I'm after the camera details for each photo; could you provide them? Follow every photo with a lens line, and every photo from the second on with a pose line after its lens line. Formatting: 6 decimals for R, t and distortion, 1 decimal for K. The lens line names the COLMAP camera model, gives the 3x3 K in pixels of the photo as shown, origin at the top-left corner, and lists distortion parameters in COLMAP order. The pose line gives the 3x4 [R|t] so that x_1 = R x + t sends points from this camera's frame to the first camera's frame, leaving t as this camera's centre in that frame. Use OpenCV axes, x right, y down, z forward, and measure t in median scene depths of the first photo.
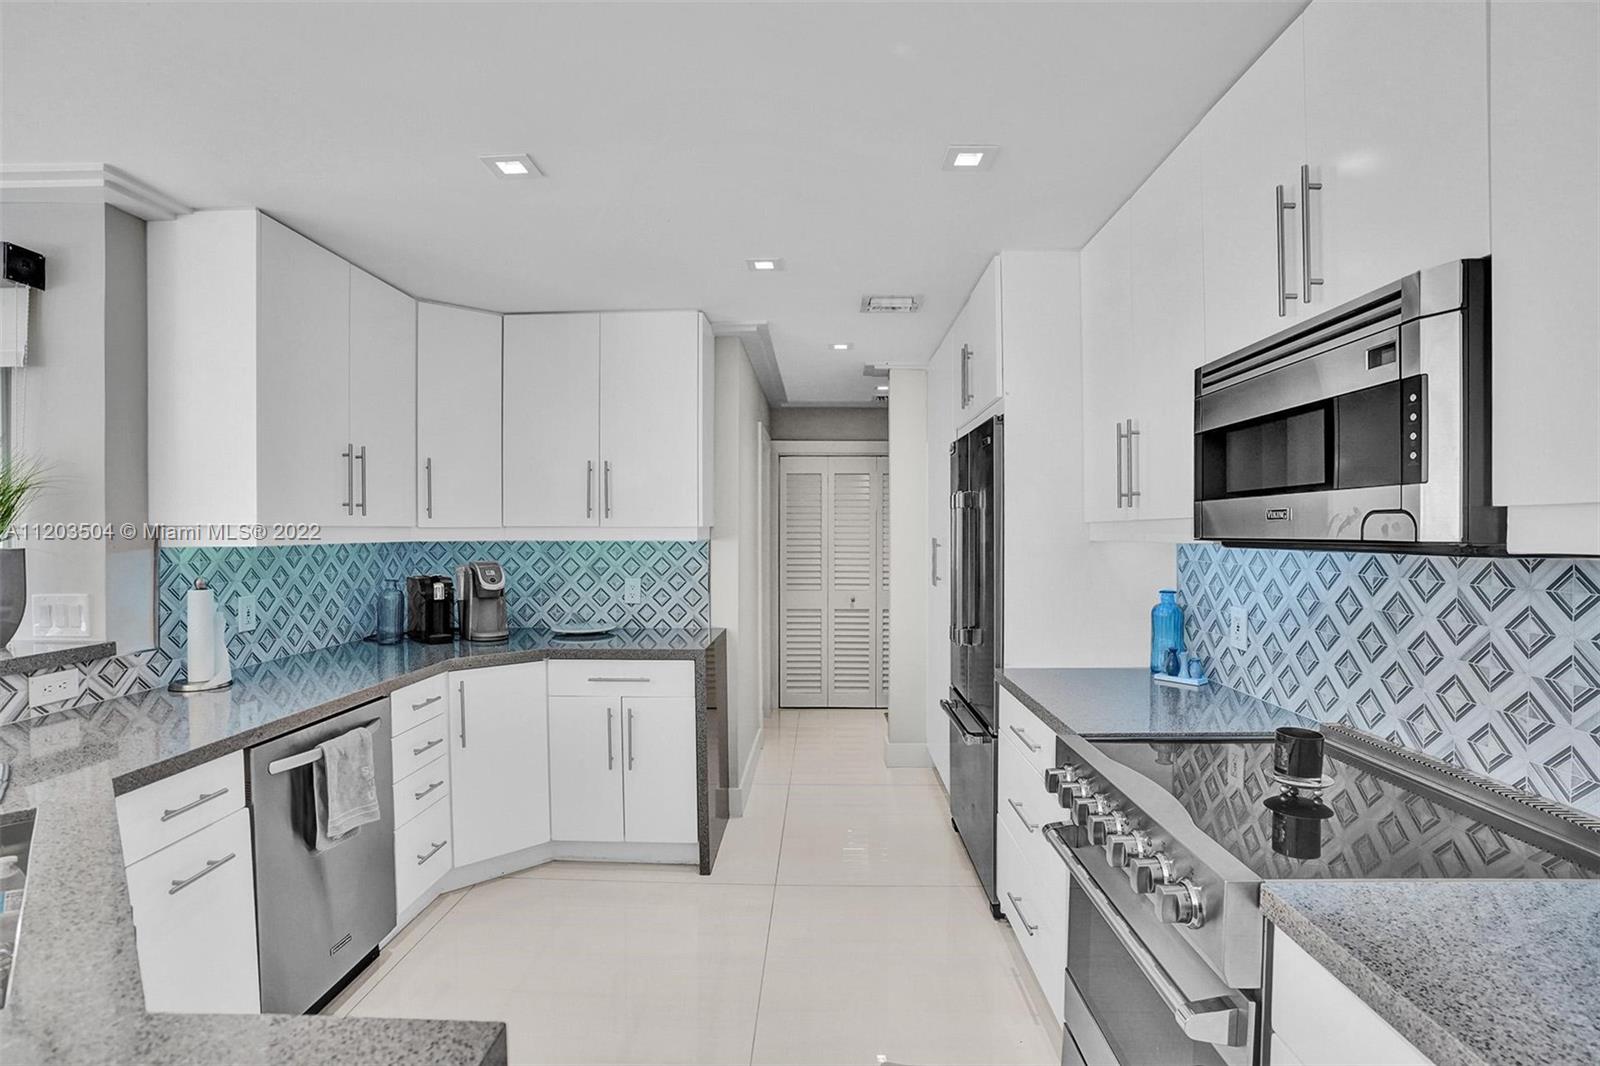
lens RADIAL K [[746.3, 0, 807.3], [0, 746.3, 535.2], [0, 0, 1]] dist [-0.060843, 0.020388]
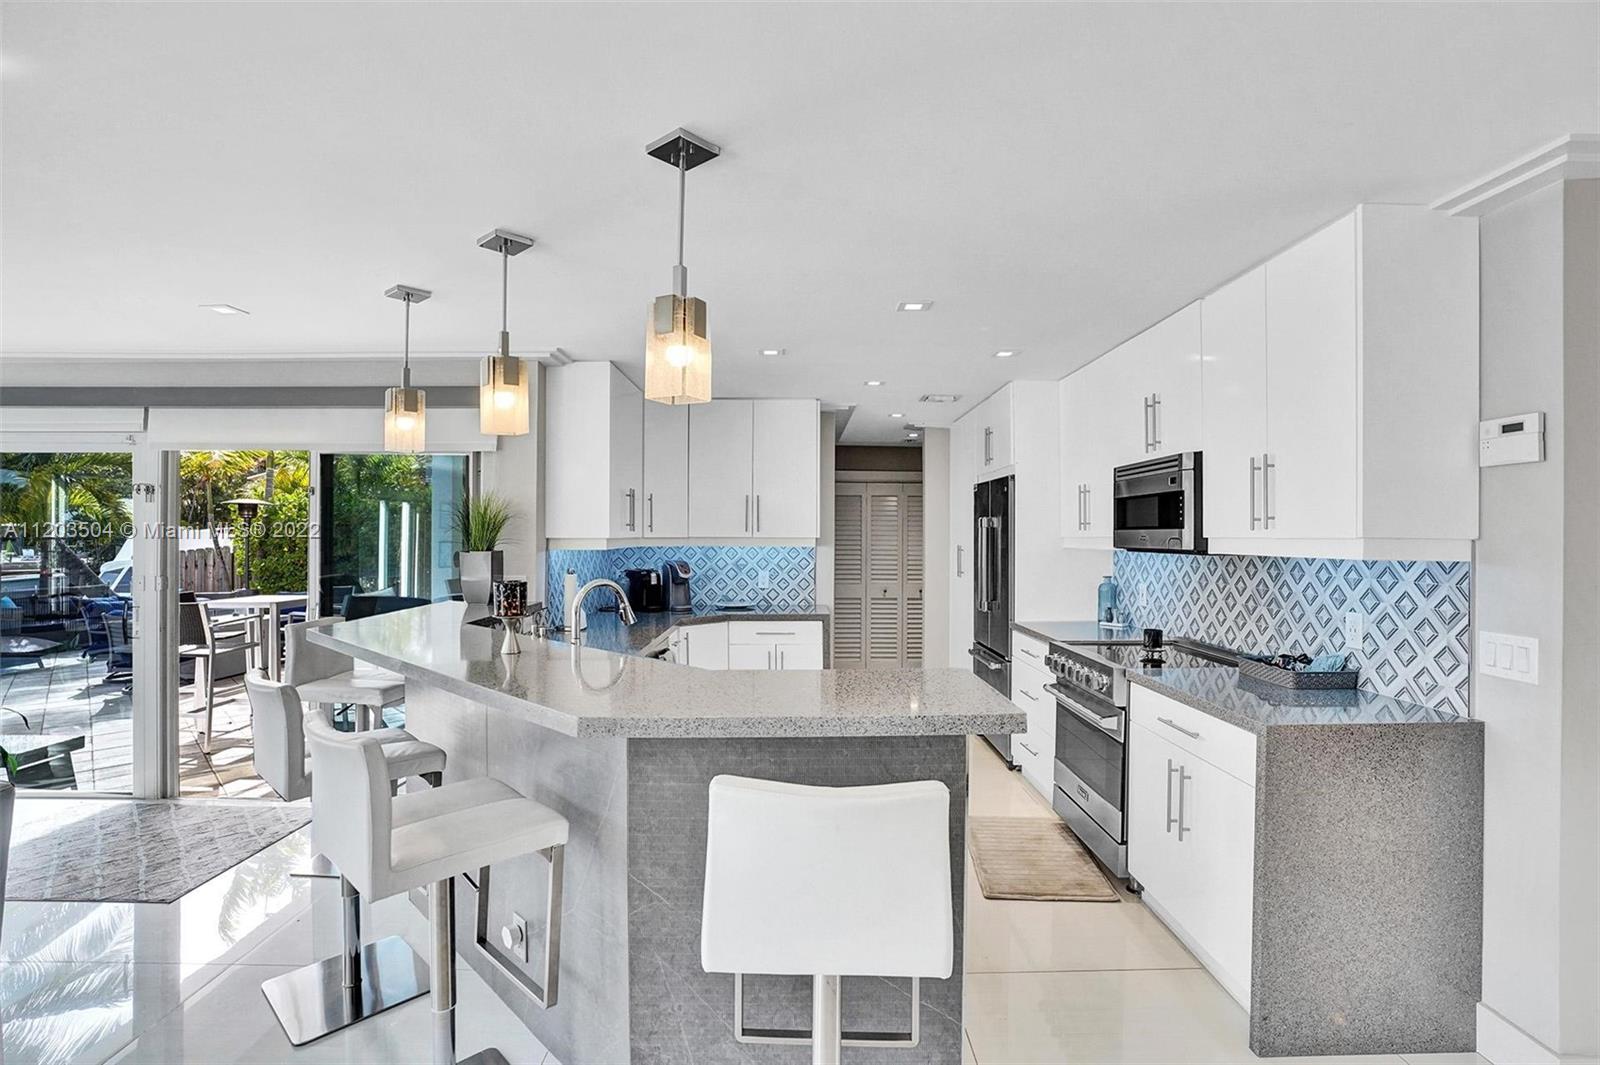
lens RADIAL K [[746.3, 0, 803.8], [0, 746.3, 528.2], [0, 0, 1]] dist [-0.060843, 0.020388]
pose [[0.999480, 0.004976, 0.031865, -0.340127], [-0.004497, 0.999876, -0.015097, -0.011741], [-0.031936, 0.014946, 0.999378, -0.862205]]
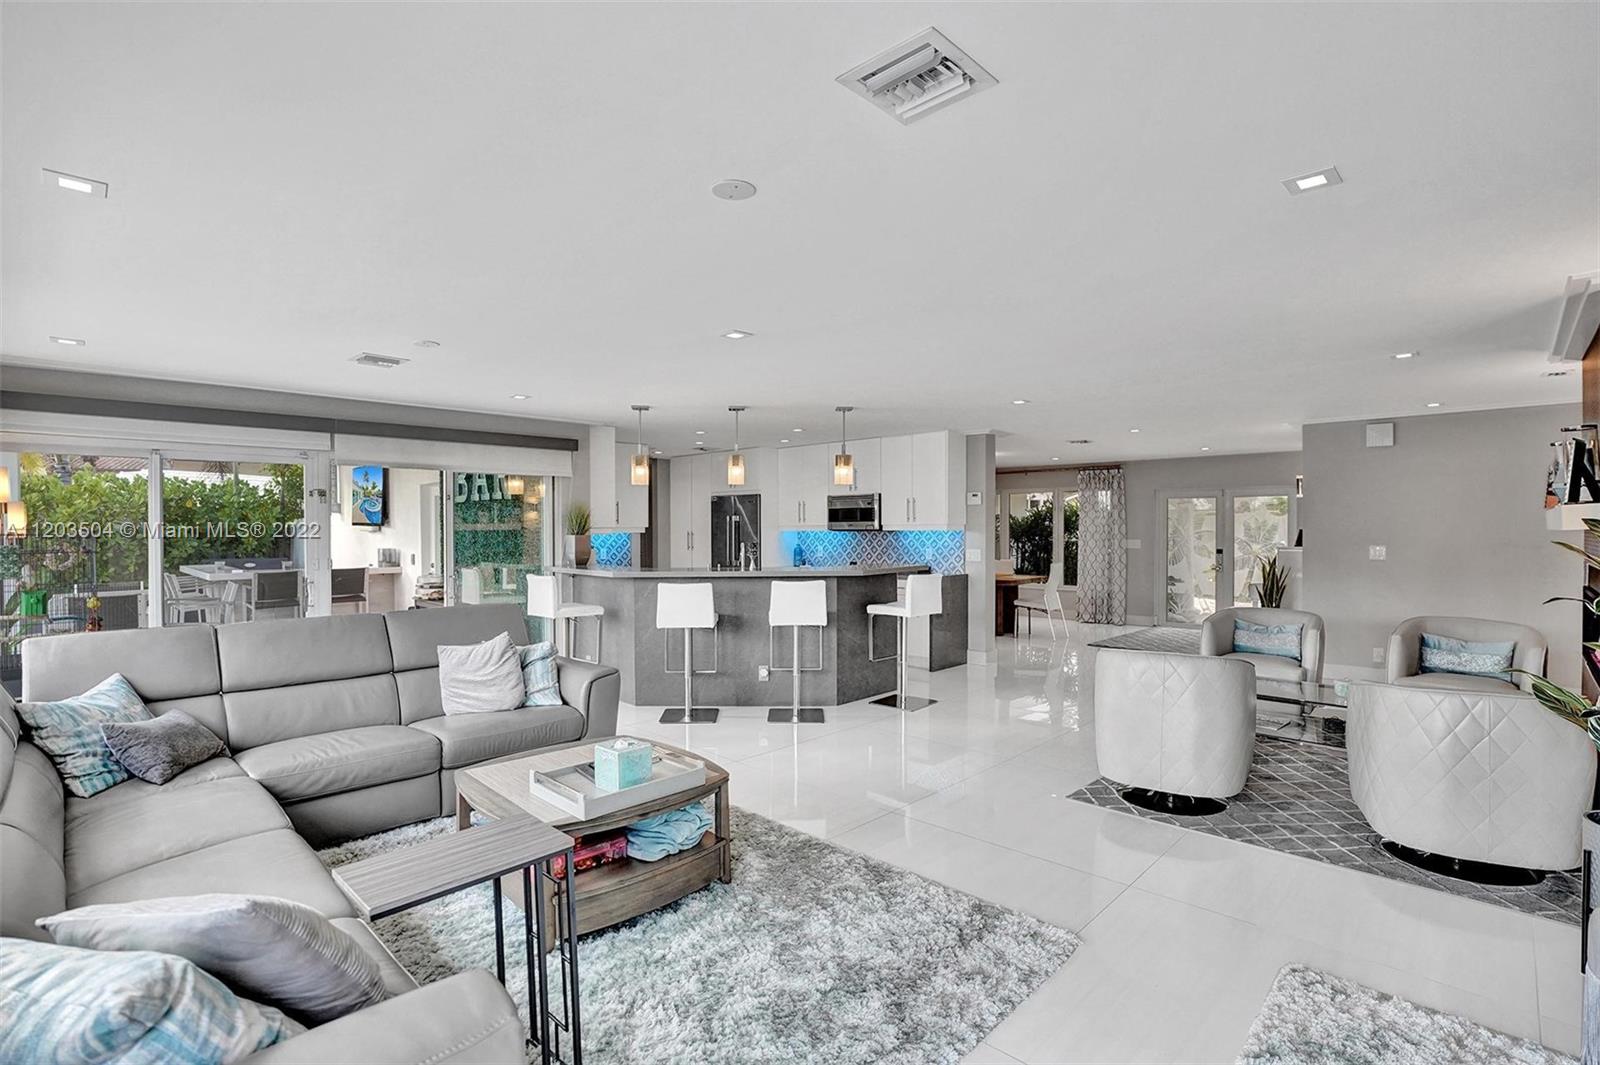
lens RADIAL K [[746.3, 0, 795.1], [0, 746.3, 533.9], [0, 0, 1]] dist [-0.060843, 0.020388]
pose [[0.685635, -0.008027, 0.727902, -2.590809], [0.007390, 0.999964, 0.004067, 0.009066], [-0.727908, 0.002591, 0.685670, -1.800529]]
